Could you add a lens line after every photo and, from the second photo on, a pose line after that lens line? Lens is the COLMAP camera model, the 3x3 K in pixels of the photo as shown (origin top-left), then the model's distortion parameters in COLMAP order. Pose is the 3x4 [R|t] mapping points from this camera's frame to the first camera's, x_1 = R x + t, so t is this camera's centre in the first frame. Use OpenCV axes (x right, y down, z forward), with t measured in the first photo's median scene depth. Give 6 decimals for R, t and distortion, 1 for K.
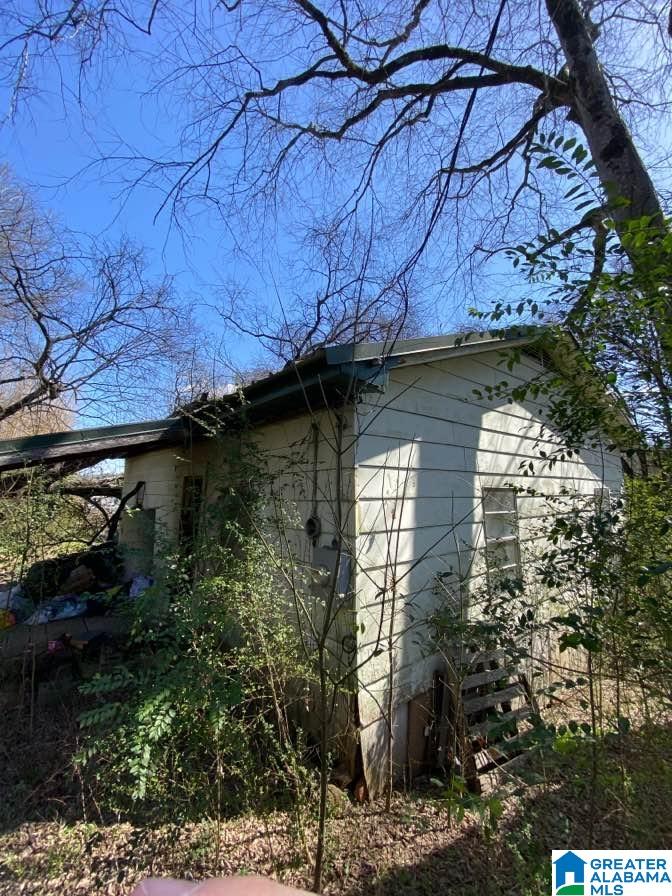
lens RADIAL K [[358.6, 0, 339.0], [0, 358.6, 443.1], [0, 0, 1]] dist [0.005083, -0.016742]
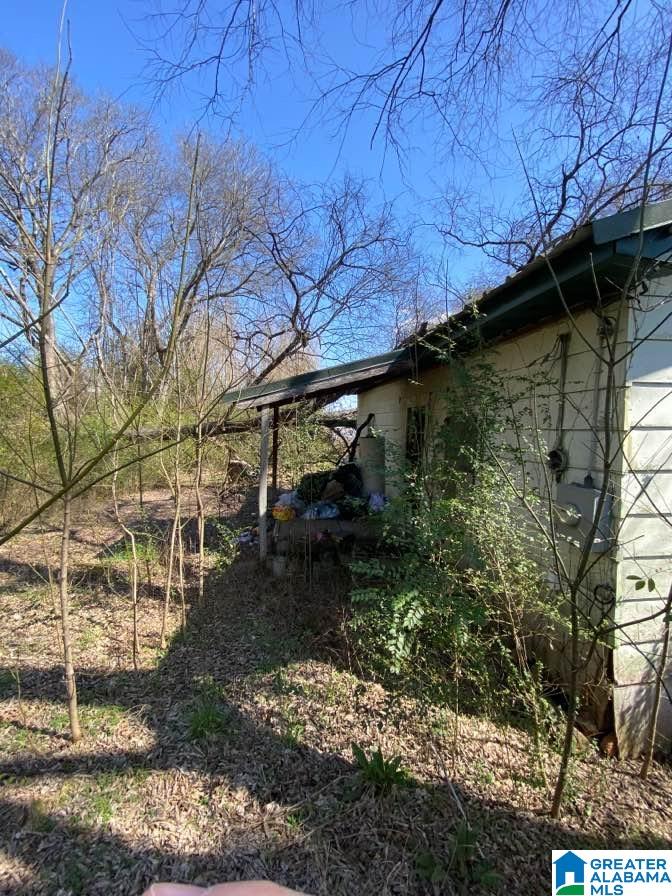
lens RADIAL K [[358.6, 0, 339.0], [0, 358.6, 443.1], [0, 0, 1]] dist [0.005083, -0.016742]
pose [[0.831593, 0.036611, -0.554178, -0.034775], [0.067658, 0.983715, 0.166513, 0.017366], [0.551249, -0.175966, 0.815574, 0.018312]]
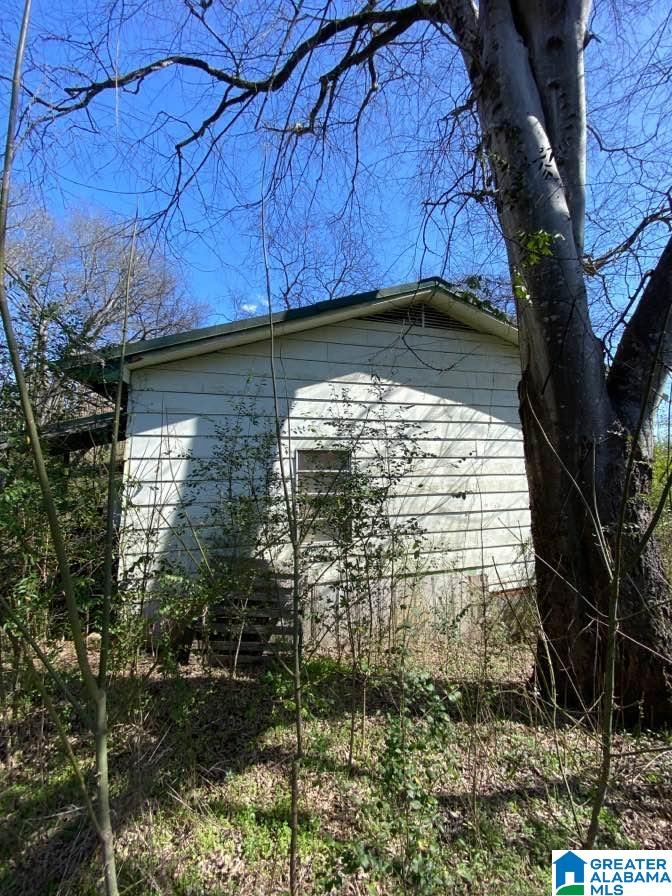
lens RADIAL K [[358.6, 0, 339.0], [0, 358.6, 443.1], [0, 0, 1]] dist [0.005083, -0.016742]
pose [[0.926562, -0.051234, -0.372637, 1.008692], [0.070146, 0.996837, 0.037364, 0.070760], [0.369544, -0.060759, 0.927225, -0.012941]]
